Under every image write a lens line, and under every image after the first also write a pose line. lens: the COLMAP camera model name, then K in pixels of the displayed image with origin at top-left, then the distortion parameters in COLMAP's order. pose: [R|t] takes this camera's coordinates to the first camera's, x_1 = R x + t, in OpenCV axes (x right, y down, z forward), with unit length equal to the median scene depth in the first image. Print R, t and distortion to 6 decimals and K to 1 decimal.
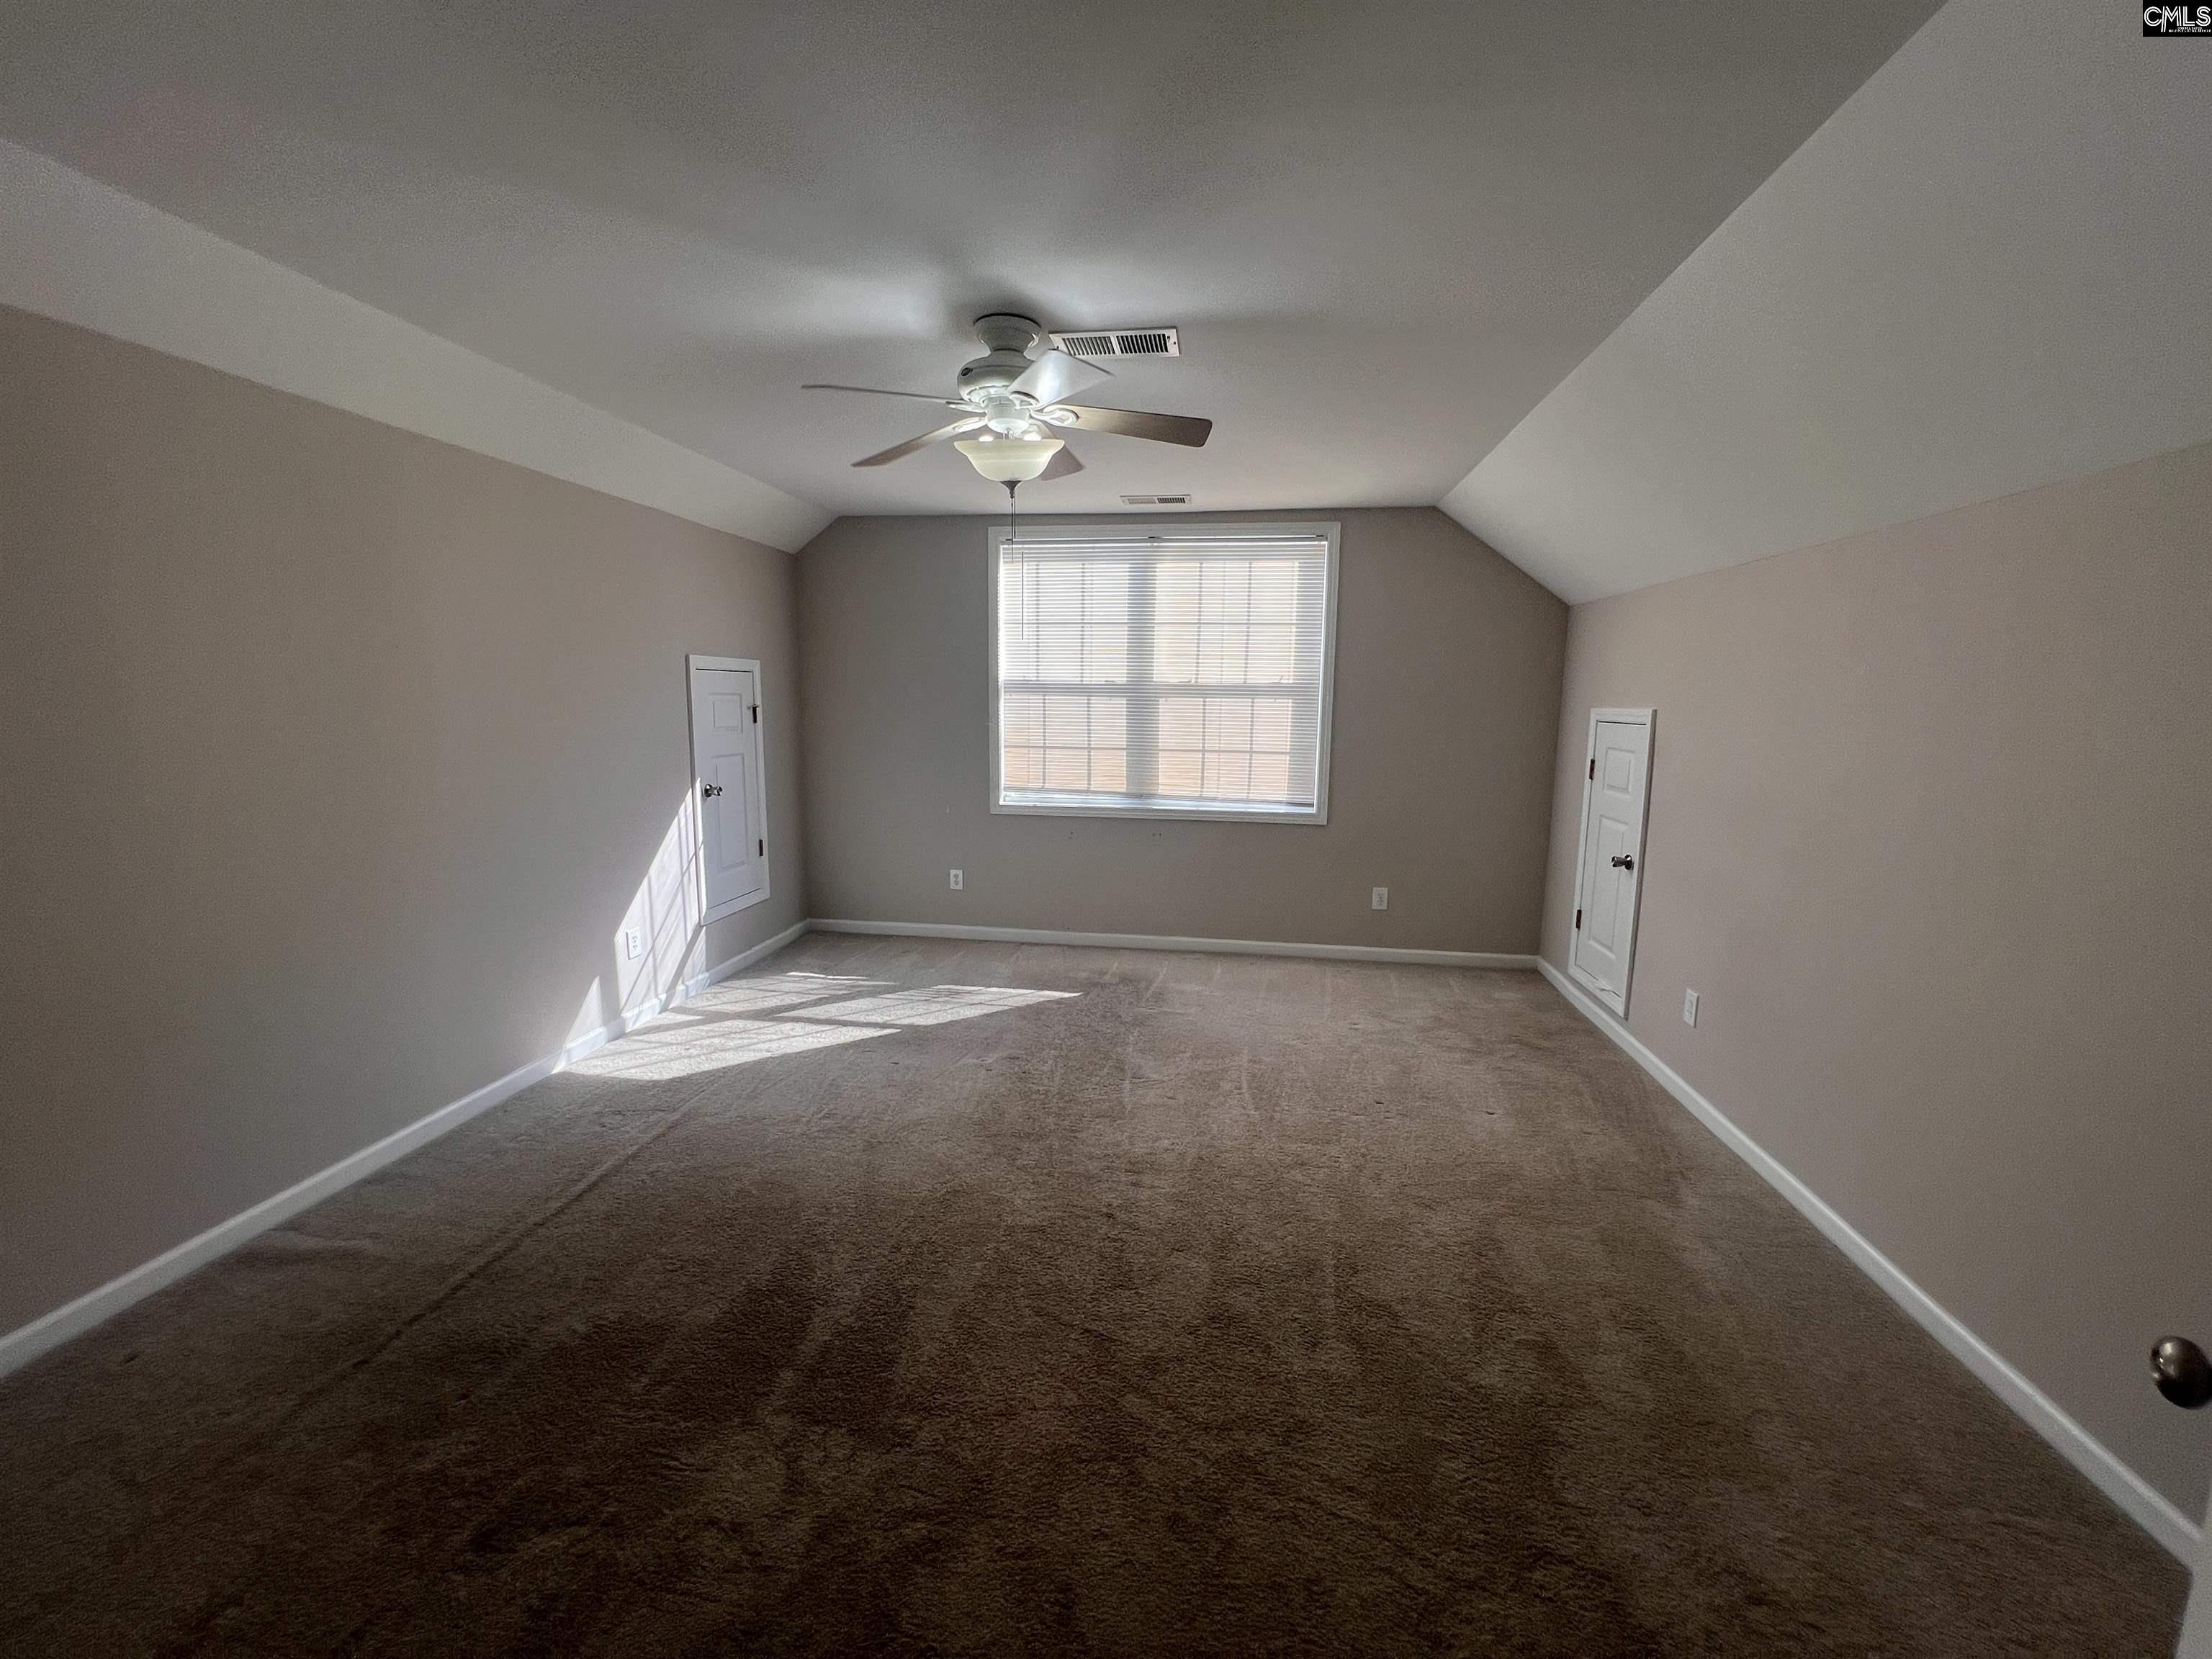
lens RADIAL K [[893.4, 0, 1102.0], [0, 893.4, 825.3], [0, 0, 1]] dist [0.016102, 0.000000]
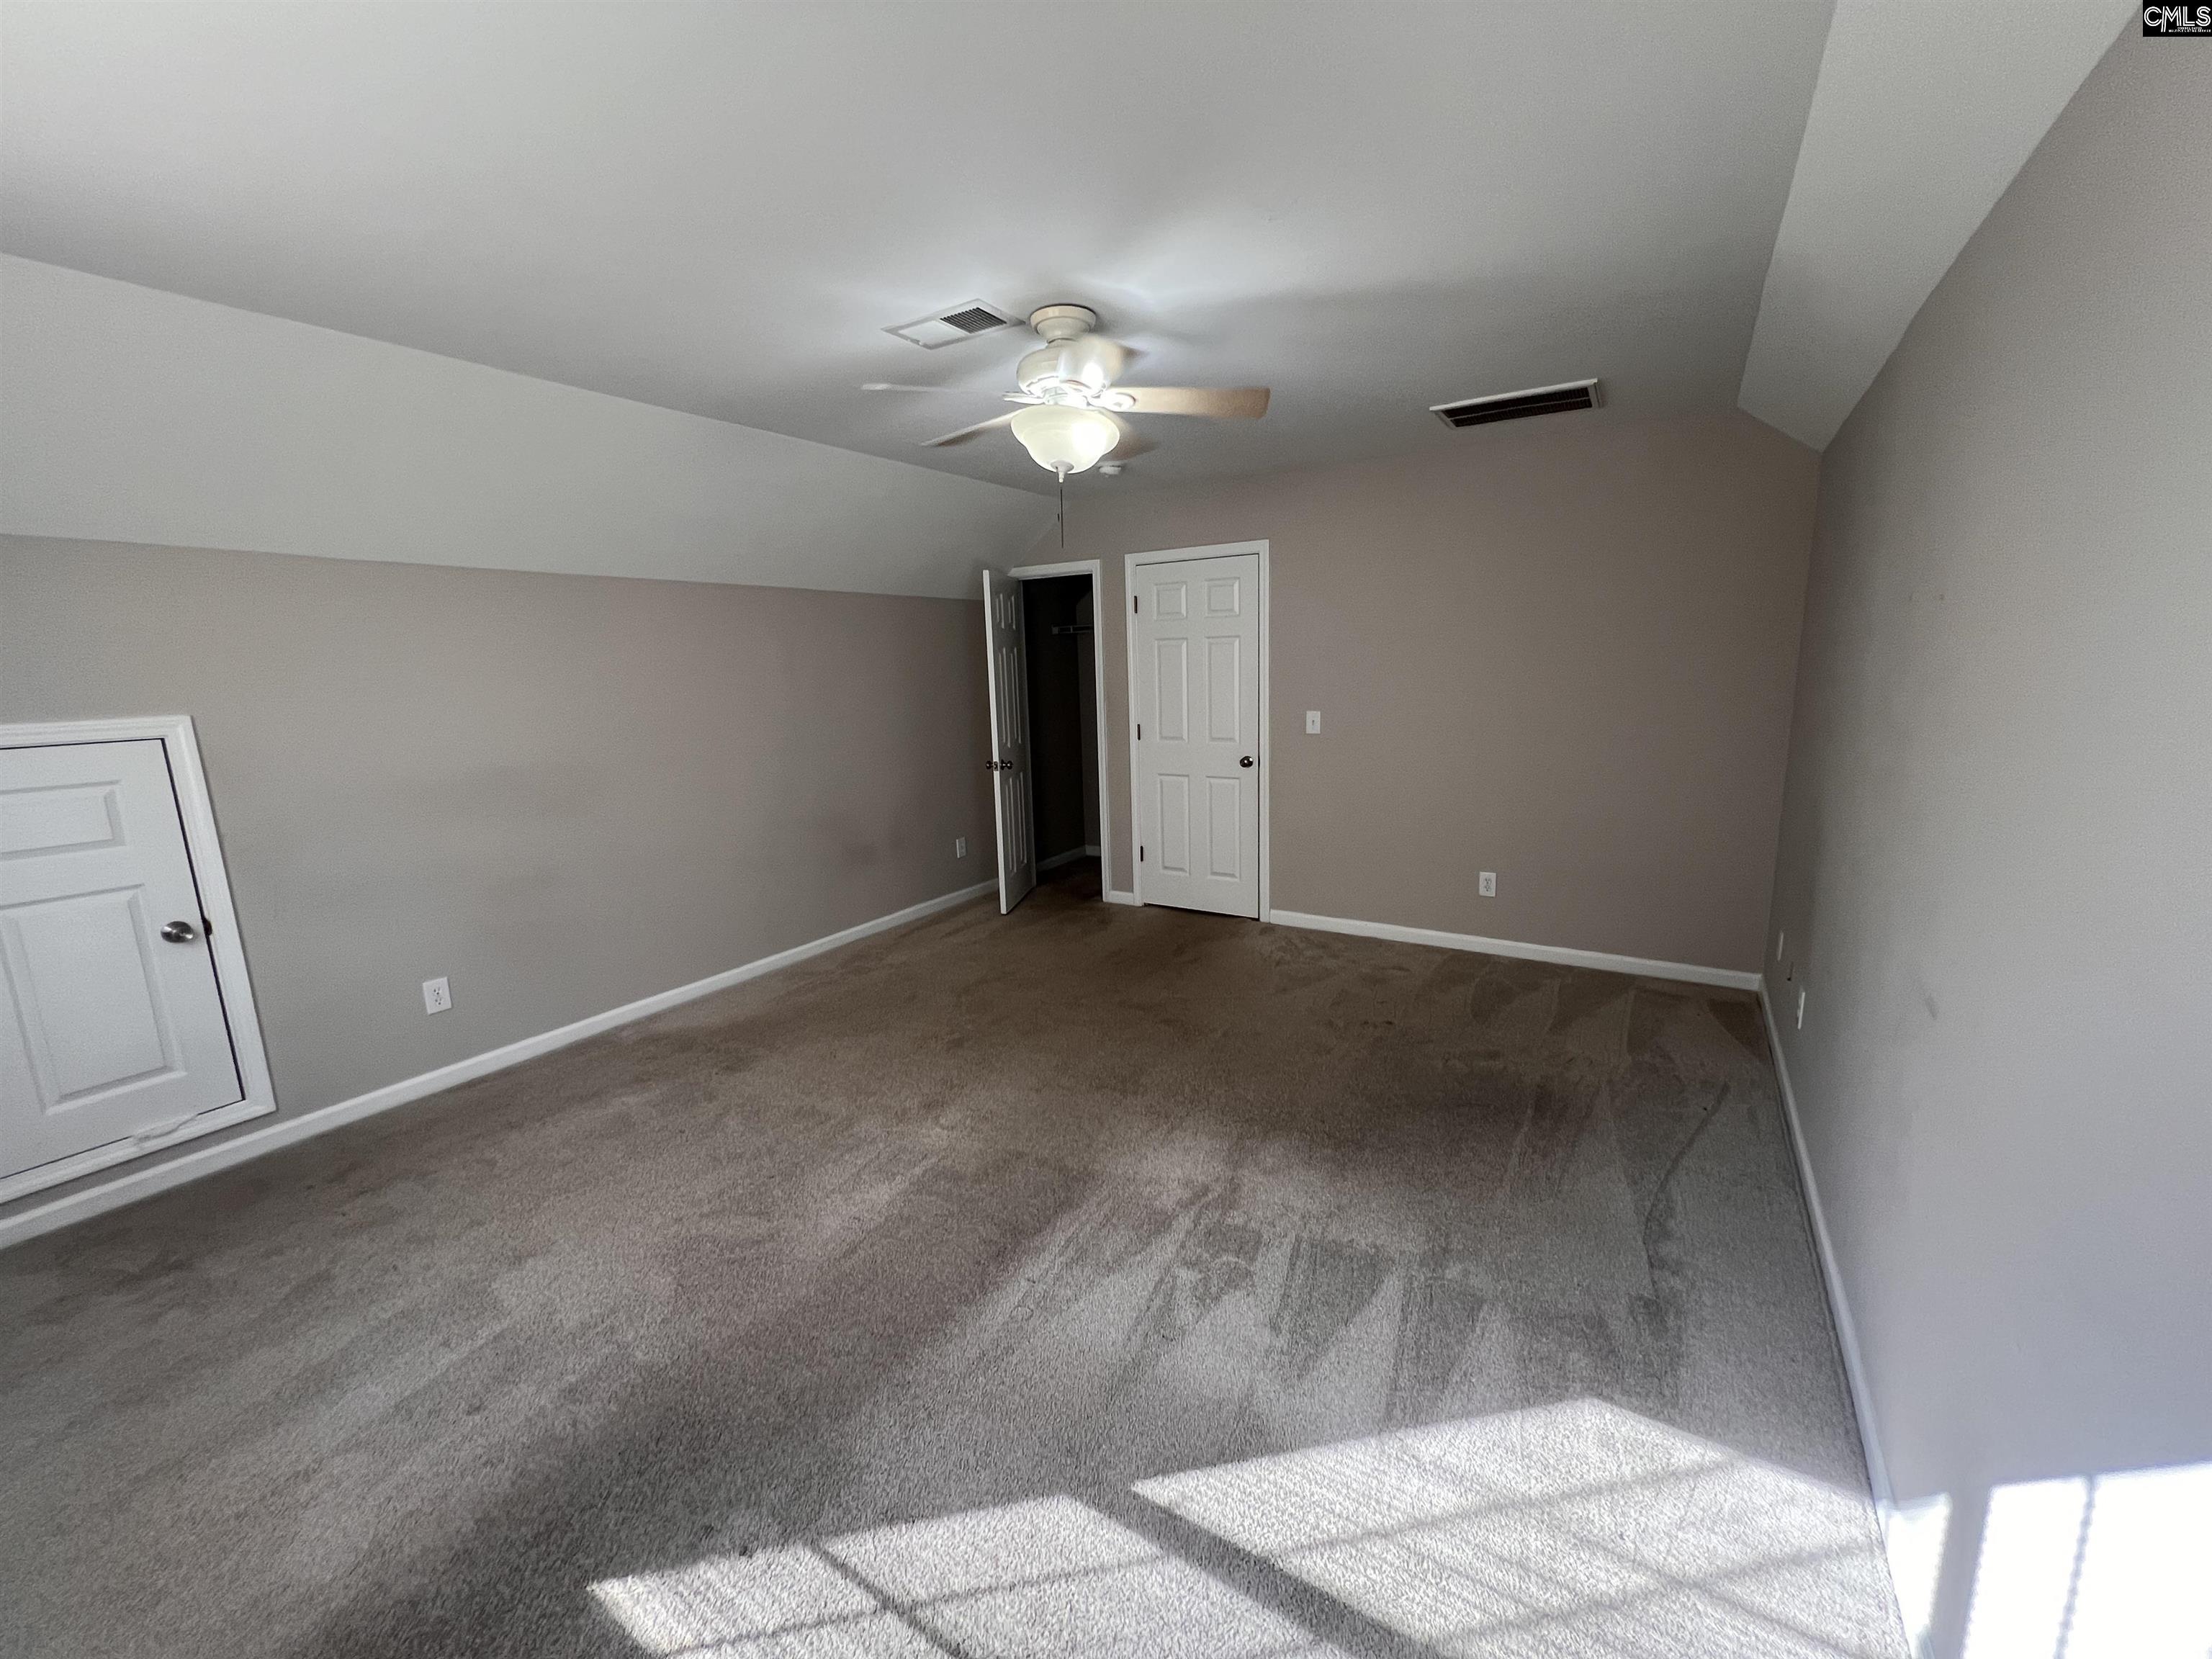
lens RADIAL K [[893.4, 0, 1102.0], [0, 893.4, 825.3], [0, 0, 1]] dist [0.016102, 0.000000]
pose [[-0.916924, -0.056708, 0.395013, -0.375070], [0.076300, 0.946678, 0.313016, -0.210673], [-0.391701, 0.317151, -0.863705, 1.318565]]
